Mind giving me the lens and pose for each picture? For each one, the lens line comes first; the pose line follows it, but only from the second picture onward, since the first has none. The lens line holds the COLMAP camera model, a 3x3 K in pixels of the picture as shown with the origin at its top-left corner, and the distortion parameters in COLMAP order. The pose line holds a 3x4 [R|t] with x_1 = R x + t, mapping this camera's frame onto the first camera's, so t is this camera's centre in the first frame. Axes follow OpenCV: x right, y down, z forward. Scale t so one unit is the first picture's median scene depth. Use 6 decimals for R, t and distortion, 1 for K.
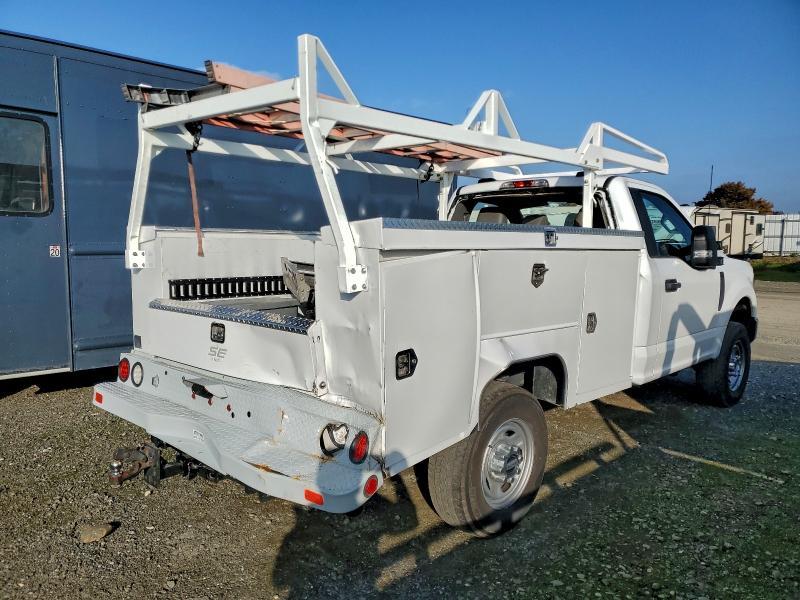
lens RADIAL K [[636.5, 0, 391.5], [0, 636.5, 298.6], [0, 0, 1]] dist [0.030079, -0.013518]
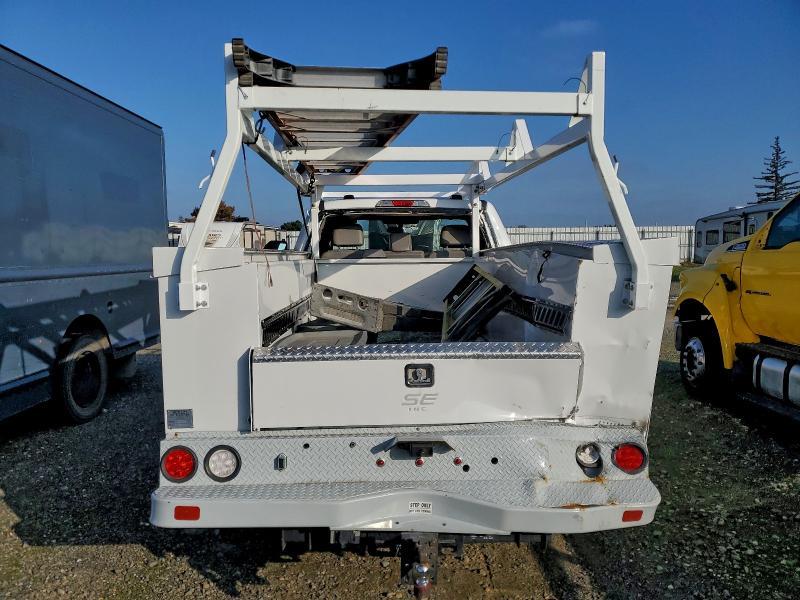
lens RADIAL K [[636.5, 0, 394.9], [0, 636.5, 301.1], [0, 0, 1]] dist [0.030079, -0.013518]
pose [[0.690787, -0.069772, 0.719684, -0.752556], [0.083539, 0.996369, 0.016411, -0.050204], [-0.718216, 0.048785, 0.694108, 0.386957]]
